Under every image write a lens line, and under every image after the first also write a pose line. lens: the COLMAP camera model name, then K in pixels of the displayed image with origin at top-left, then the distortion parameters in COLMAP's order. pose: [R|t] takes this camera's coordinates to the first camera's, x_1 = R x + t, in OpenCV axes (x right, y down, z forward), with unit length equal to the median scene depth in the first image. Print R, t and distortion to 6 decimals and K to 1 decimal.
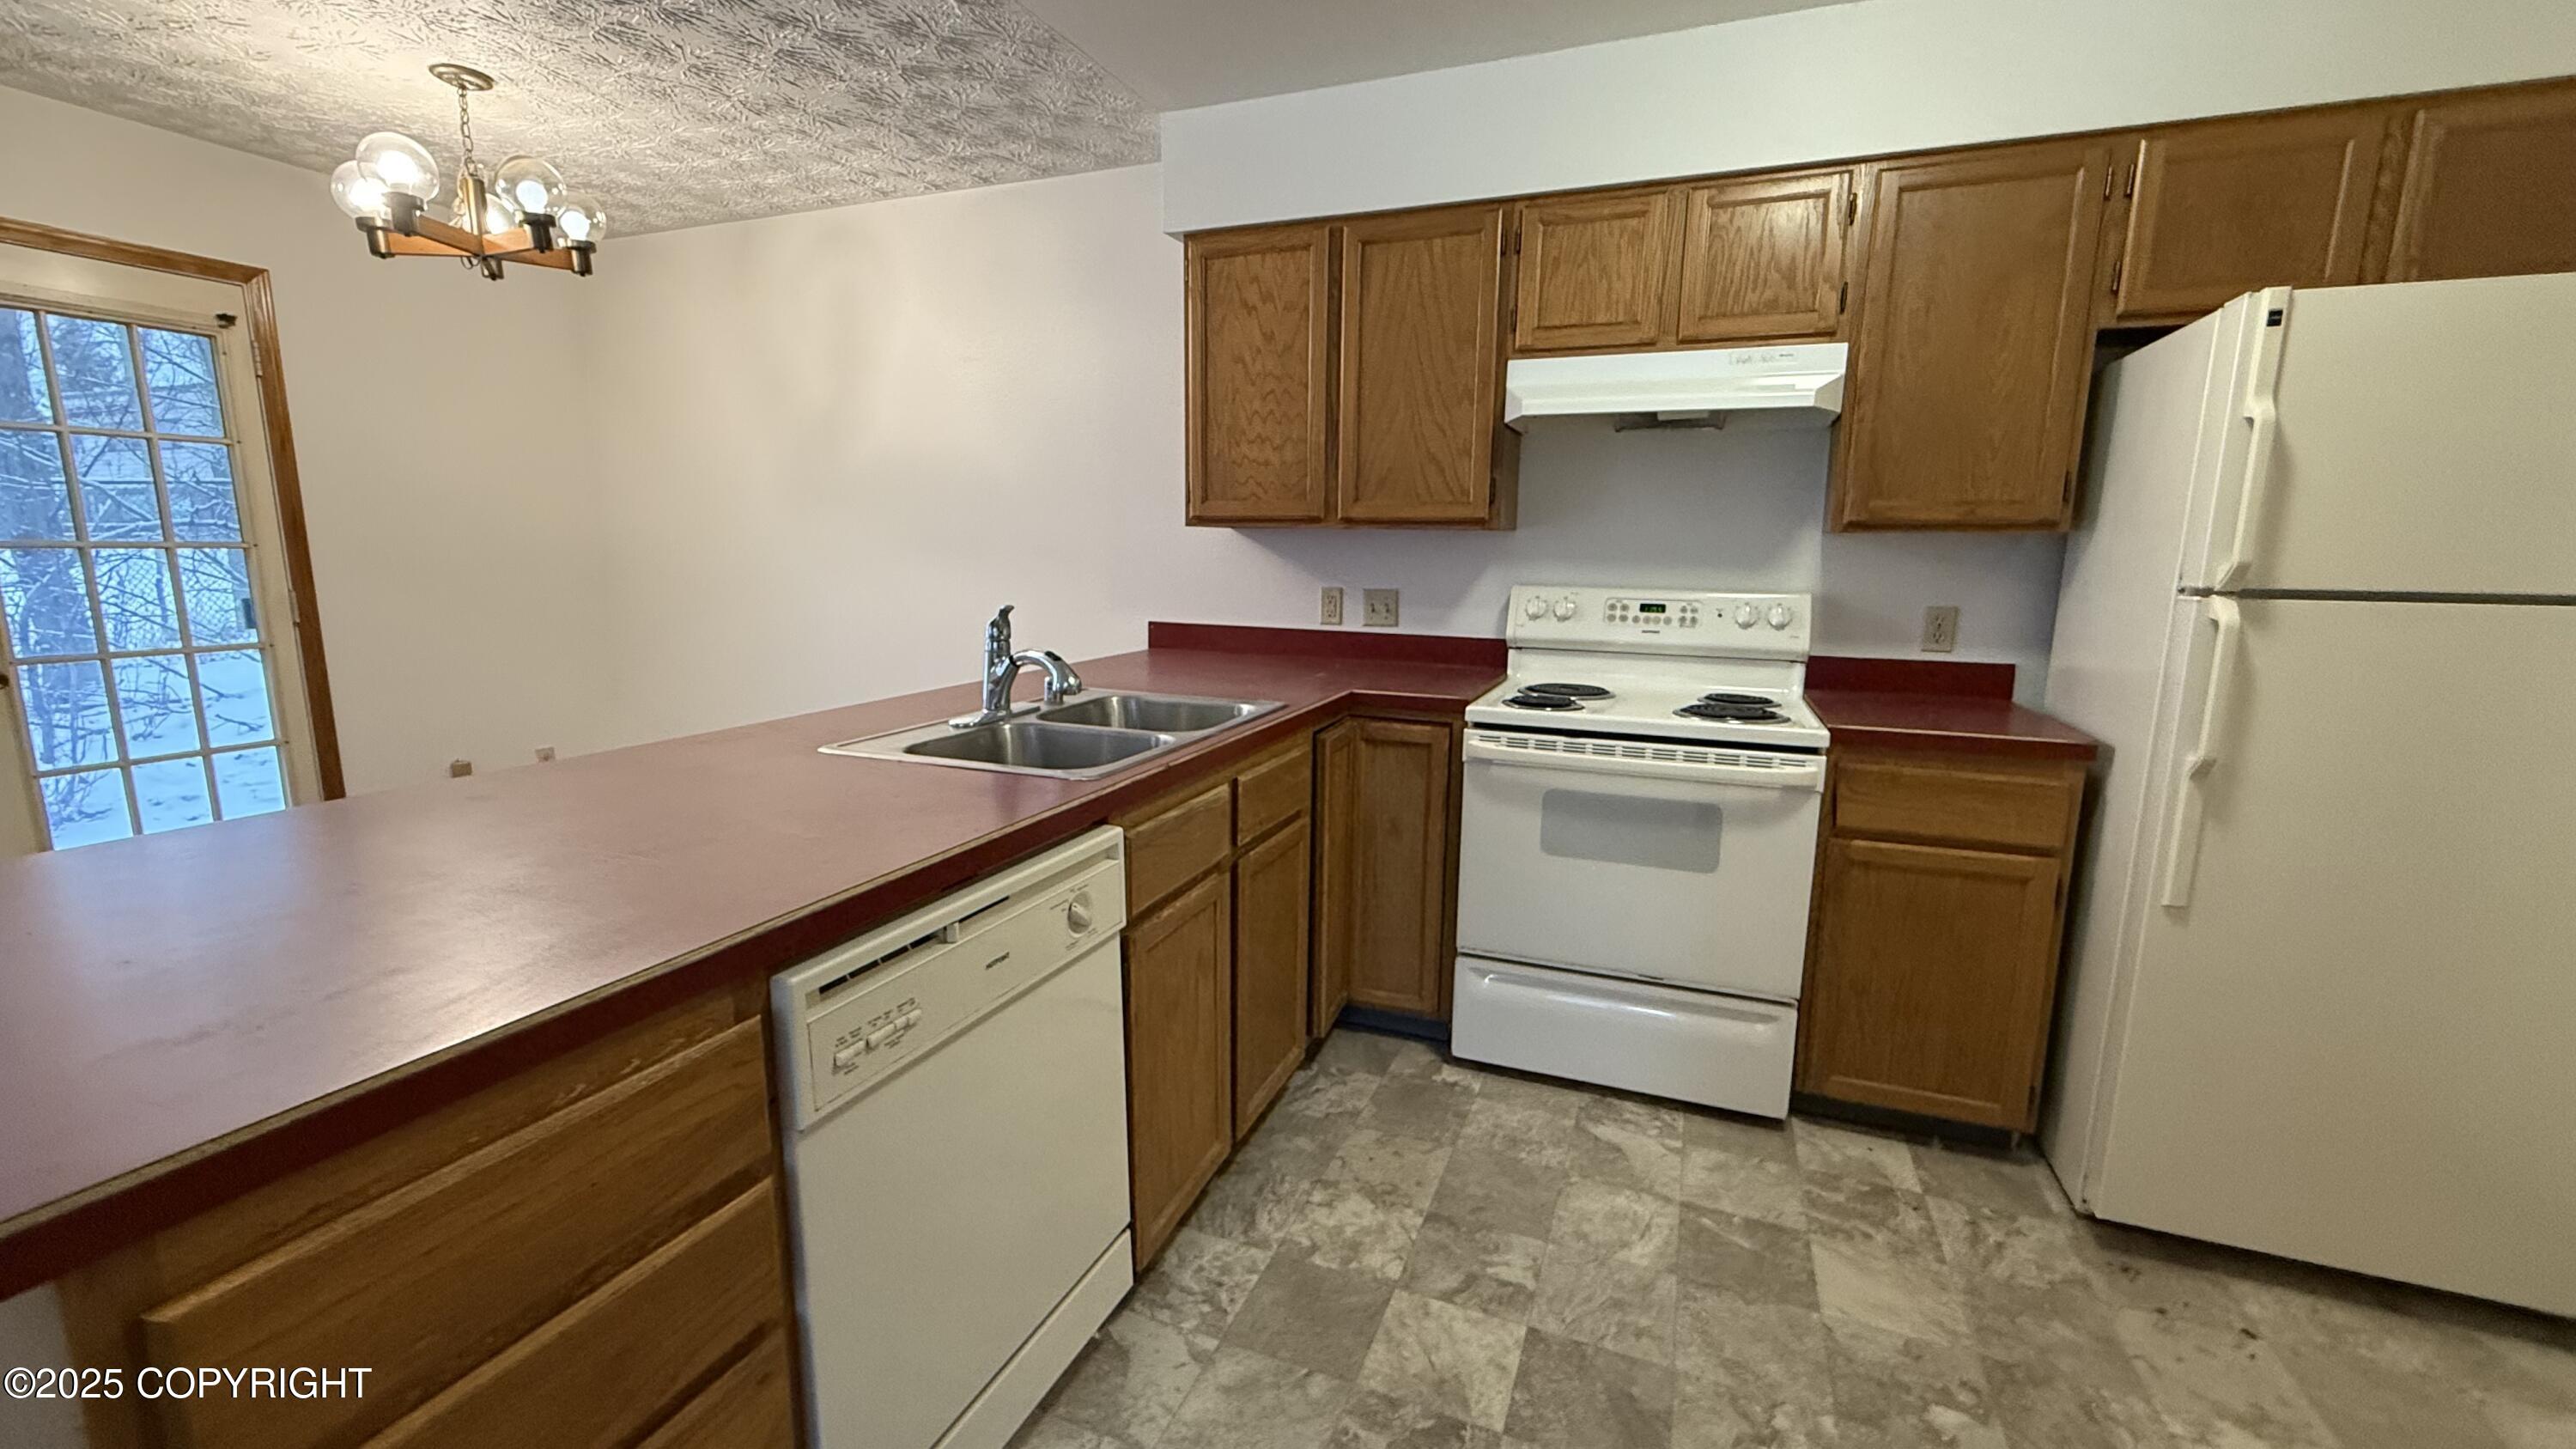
lens RADIAL K [[1028.7, 0, 1288.0], [0, 1028.7, 724.5], [0, 0, 1]] dist [0.001618, -0.000482]
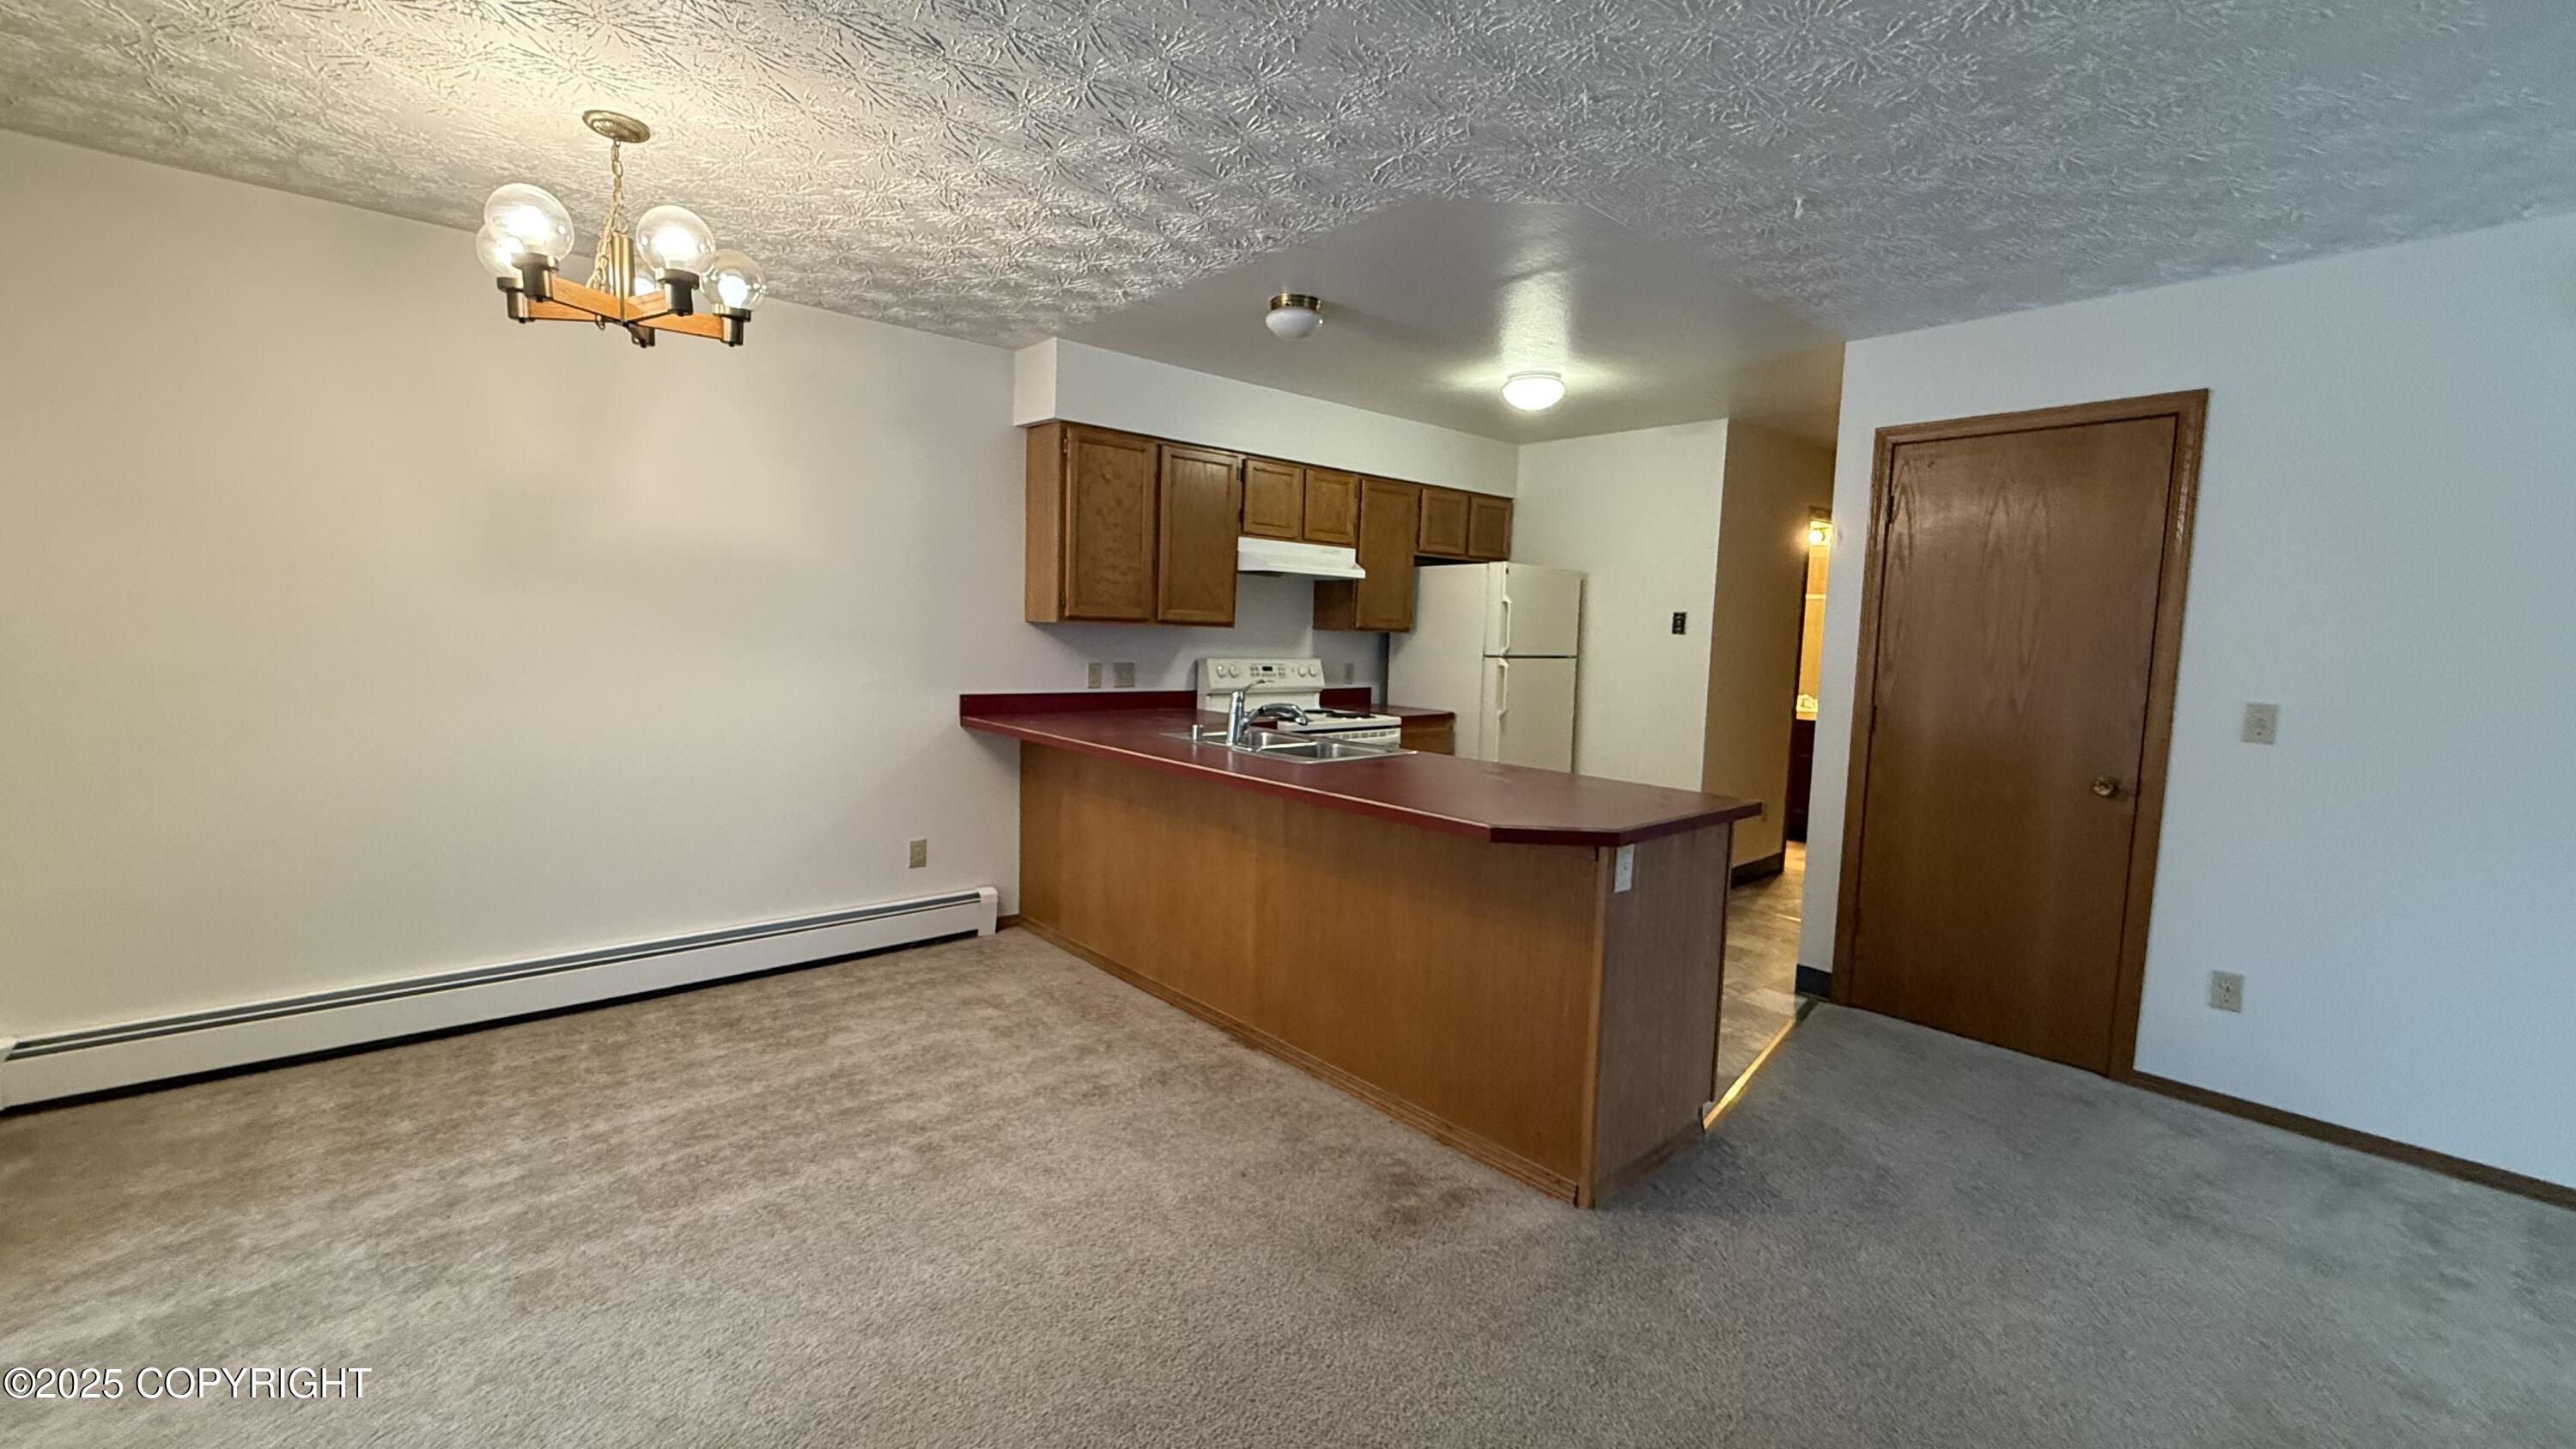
lens RADIAL K [[1028.7, 0, 1288.0], [0, 1028.7, 724.5], [0, 0, 1]] dist [0.001618, -0.000482]
pose [[0.447714, -0.084608, 0.890165, -1.399179], [0.128633, 0.991253, 0.029519, -0.067340], [-0.884876, 0.101288, 0.454681, 0.129510]]
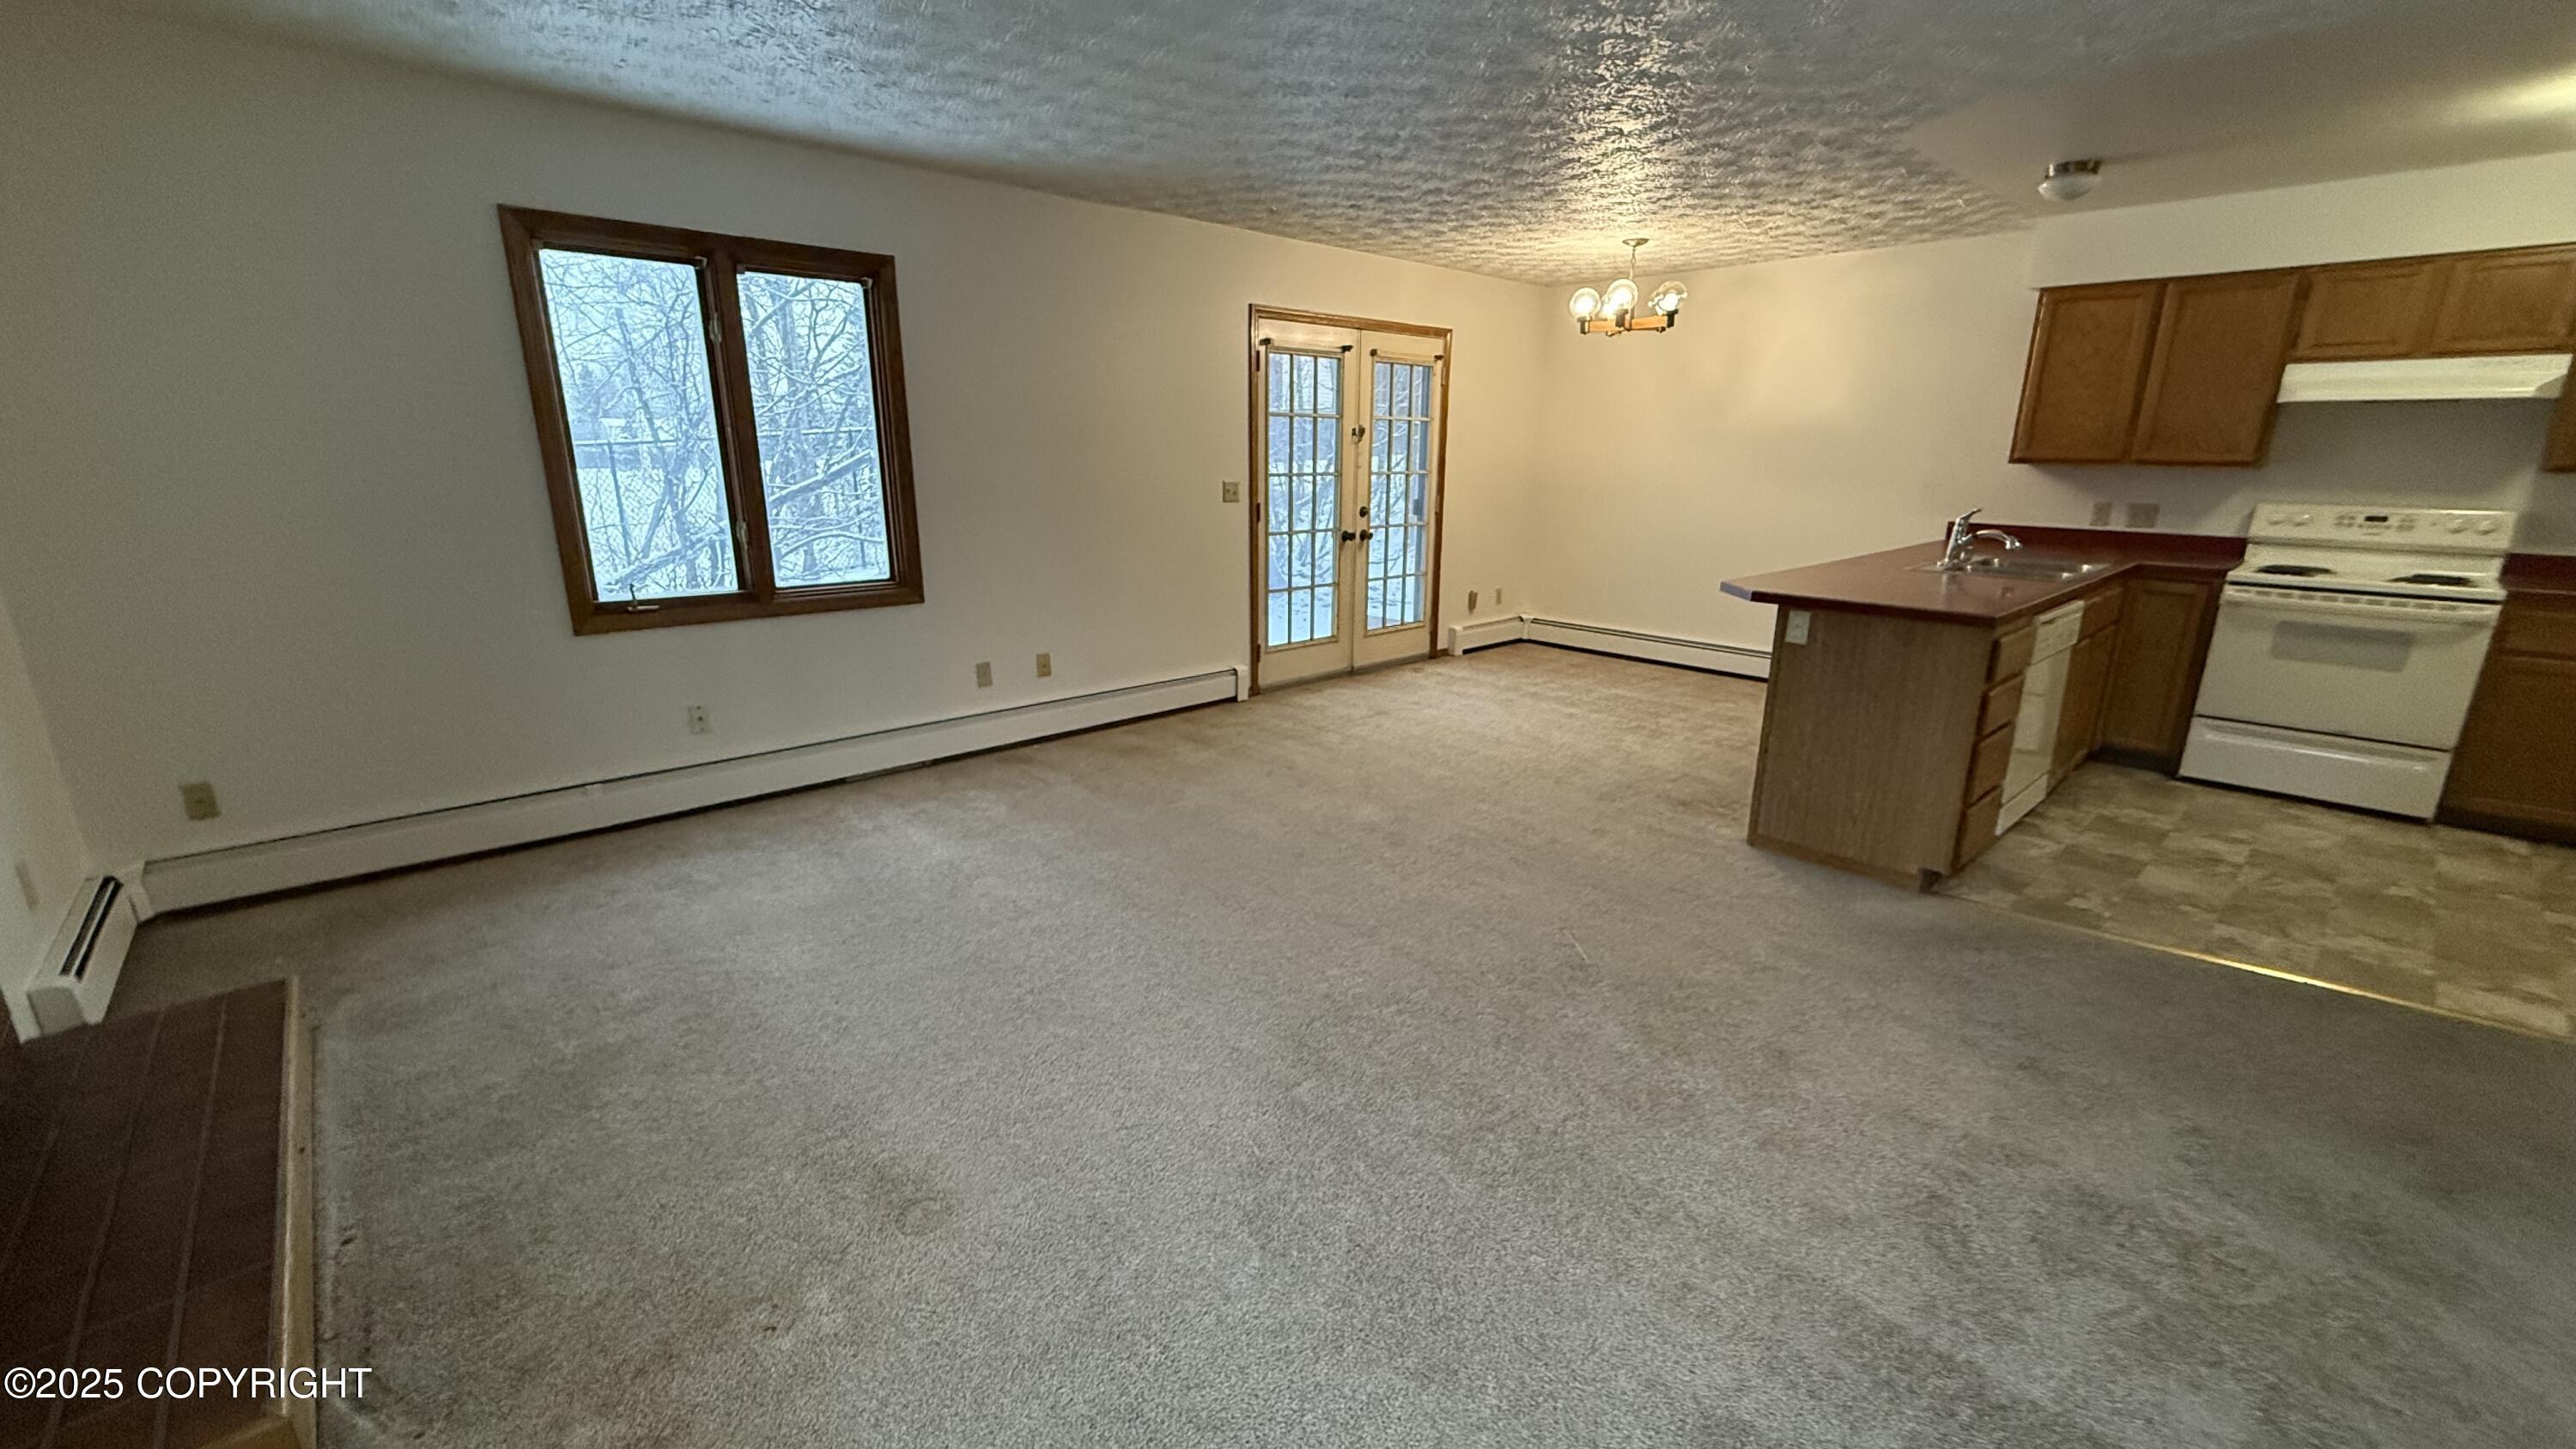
lens RADIAL K [[1028.7, 0, 1288.0], [0, 1028.7, 724.5], [0, 0, 1]] dist [0.001618, -0.000482]
pose [[0.903197, 0.104929, -0.416203, -0.485382], [-0.068021, 0.992396, 0.102582, 0.158470], [0.423802, -0.064341, 0.903467, -1.209944]]
